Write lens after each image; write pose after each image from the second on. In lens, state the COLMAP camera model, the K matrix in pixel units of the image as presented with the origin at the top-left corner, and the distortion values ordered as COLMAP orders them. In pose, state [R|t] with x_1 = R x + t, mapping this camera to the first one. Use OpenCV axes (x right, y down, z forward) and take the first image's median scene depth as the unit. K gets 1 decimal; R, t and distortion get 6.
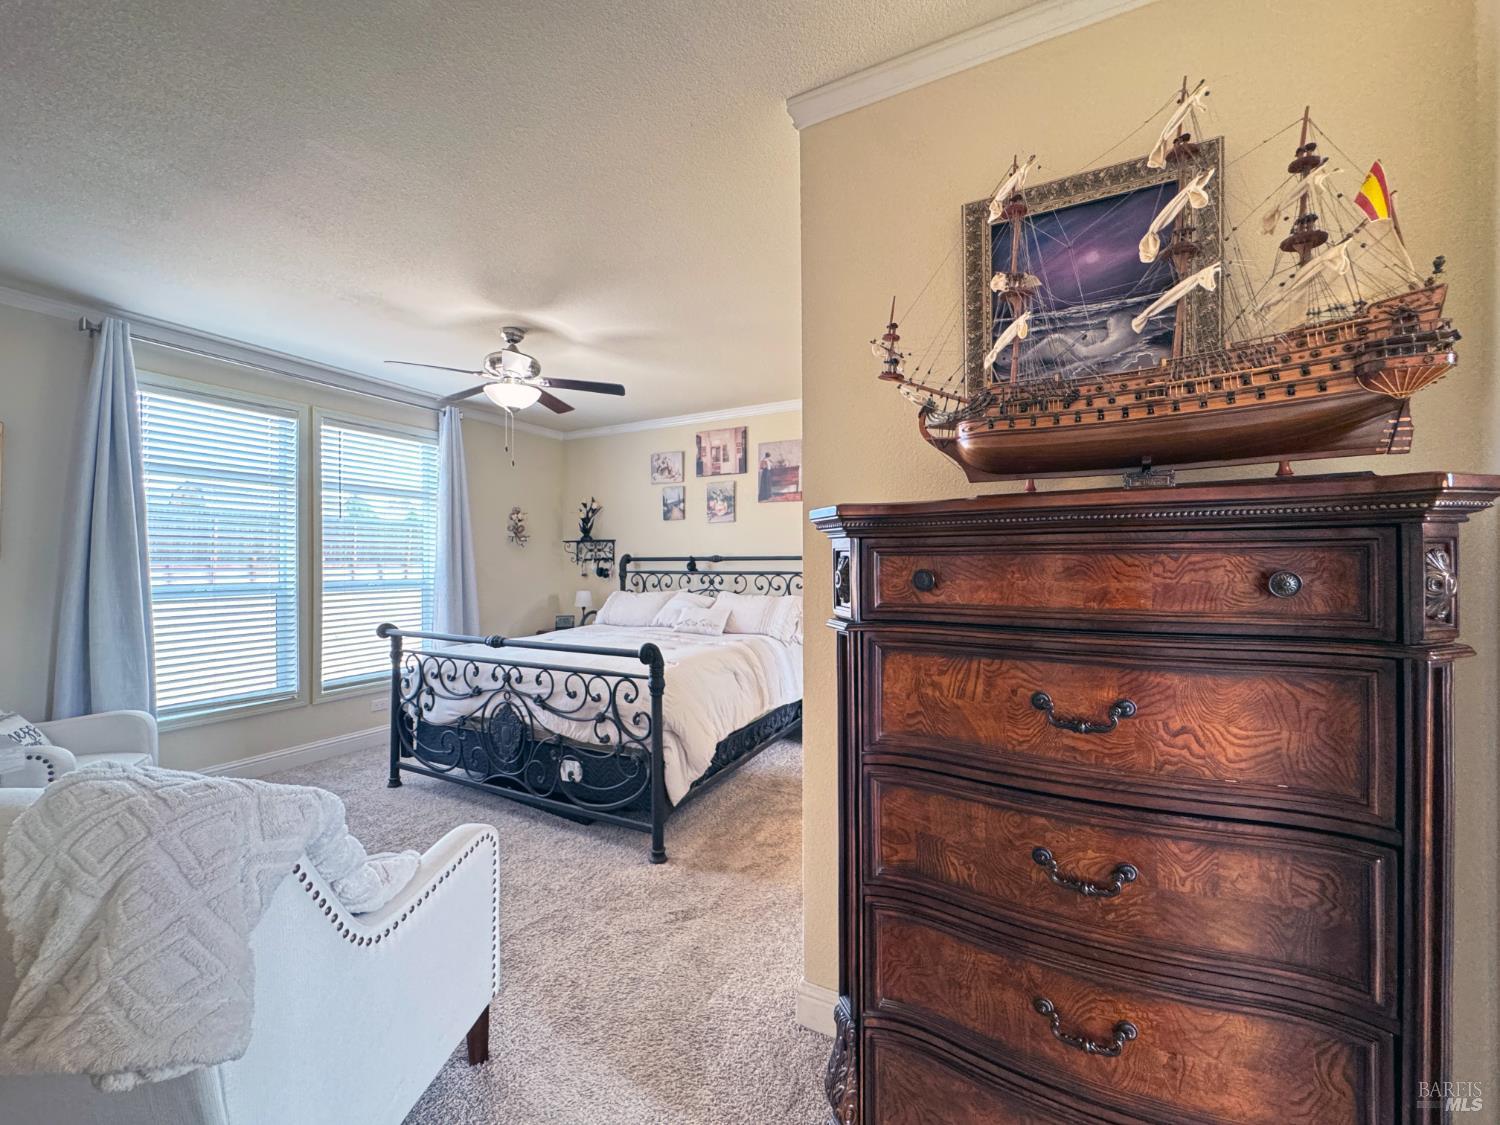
lens RADIAL K [[601.8, 0, 750.0], [0, 601.8, 560.0], [0, 0, 1]] dist [-0.003709, 0.000100]
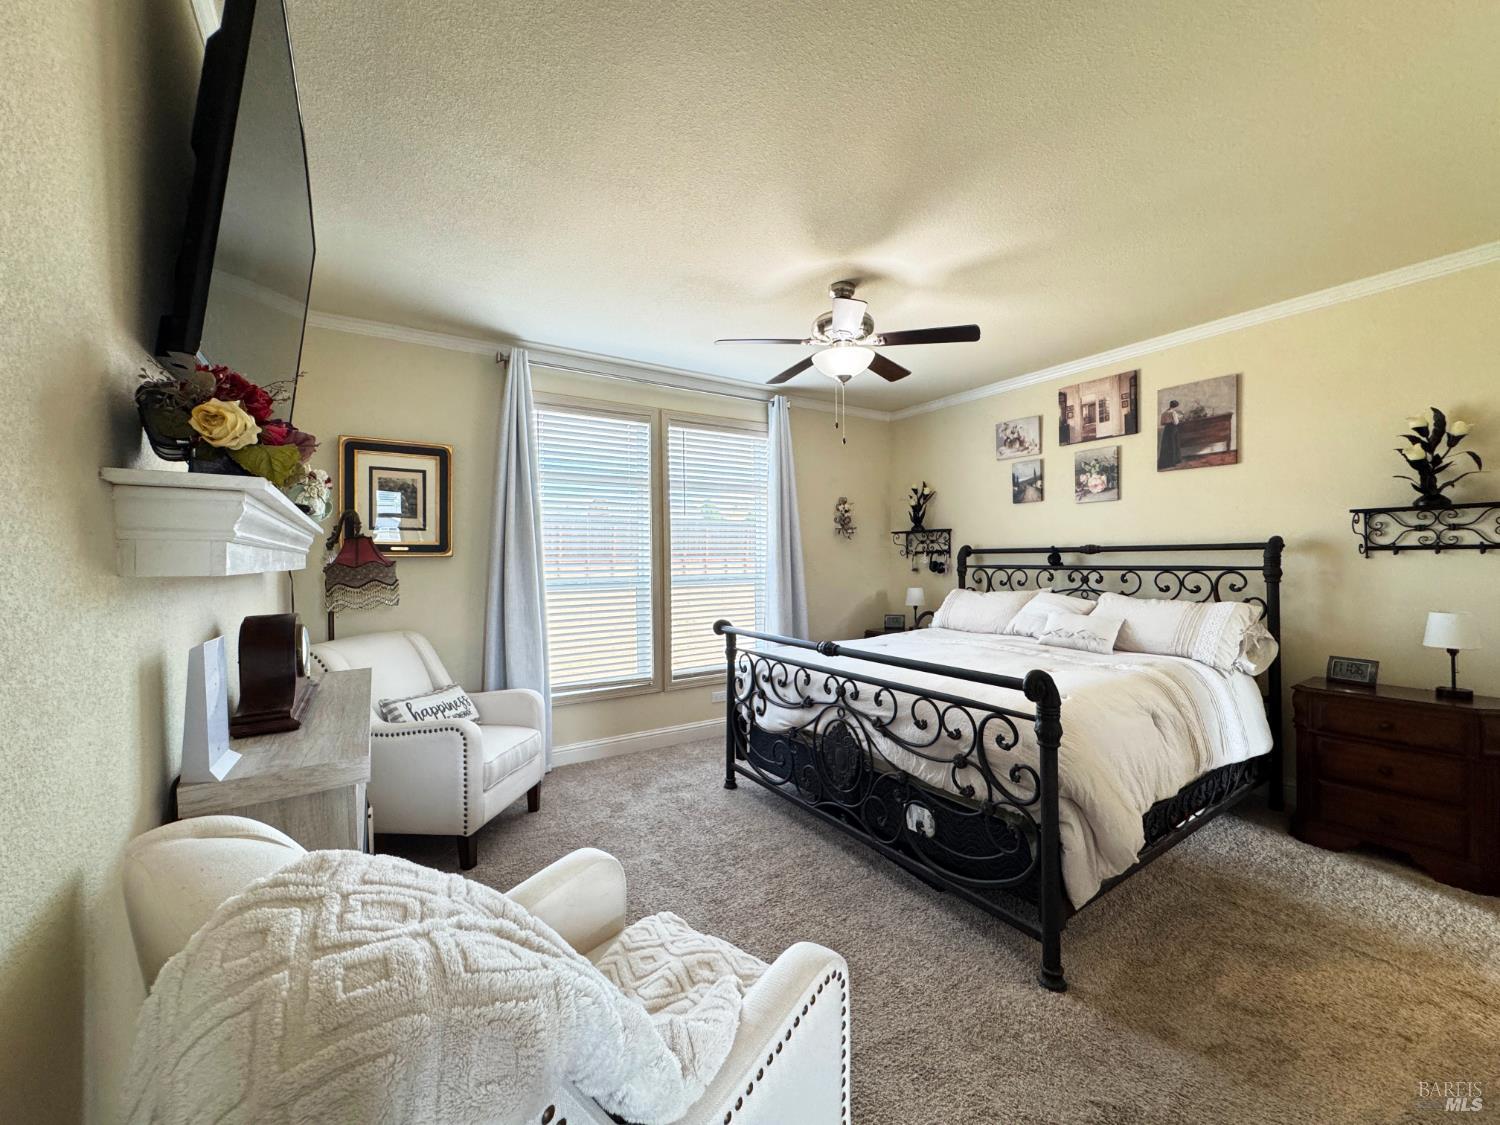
lens RADIAL K [[601.8, 0, 749.6], [0, 601.8, 559.8], [0, 0, 1]] dist [-0.003709, 0.000100]
pose [[0.870968, -0.004953, -0.491314, -0.083811], [0.009926, 0.999922, 0.007515, 0.001481], [0.491239, -0.011422, 0.870950, 0.169615]]
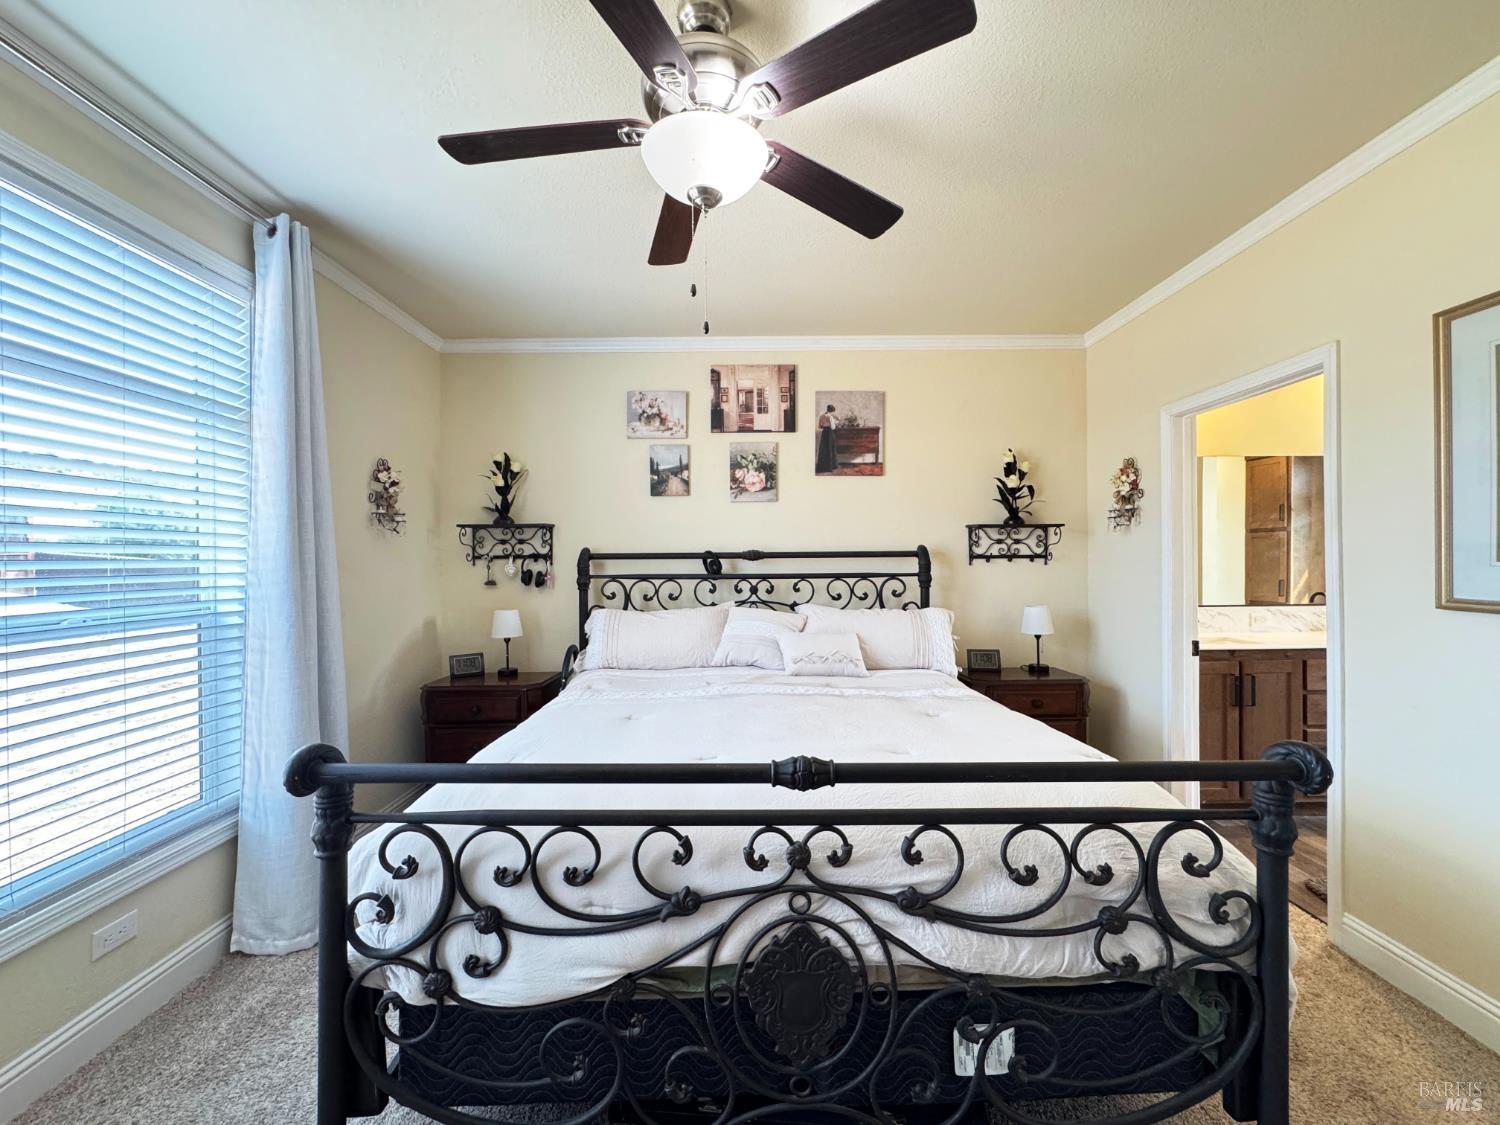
lens RADIAL K [[601.8, 0, 755.9], [0, 601.8, 562.9], [0, 0, 1]] dist [-0.003709, 0.000100]
pose [[0.884201, -0.006916, 0.467055, -0.527330], [0.002284, 0.999942, 0.010483, -0.001136], [-0.467101, -0.008203, 0.884166, 0.573616]]
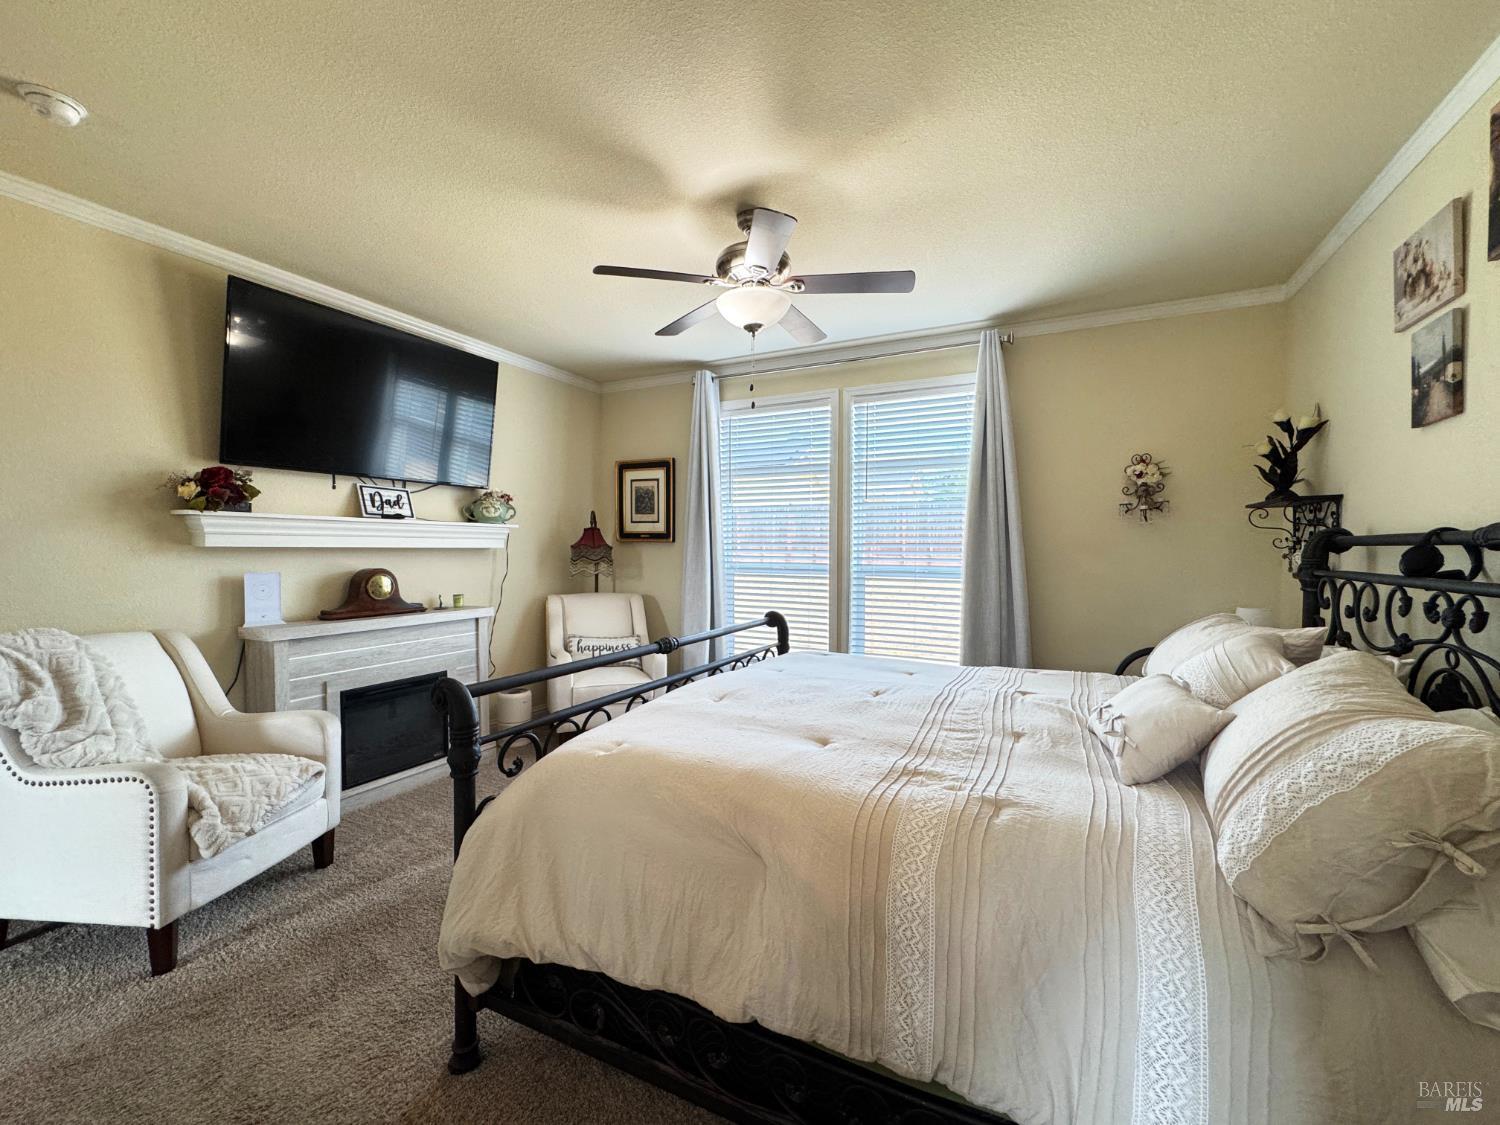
lens RADIAL K [[601.8, 0, 753.0], [0, 601.8, 562.4], [0, 0, 1]] dist [-0.003709, 0.000100]
pose [[0.015230, 0.028849, -0.999468, 0.302853], [-0.002227, 0.999582, 0.028818, 0.003902], [0.999882, 0.001787, 0.015287, 0.934768]]
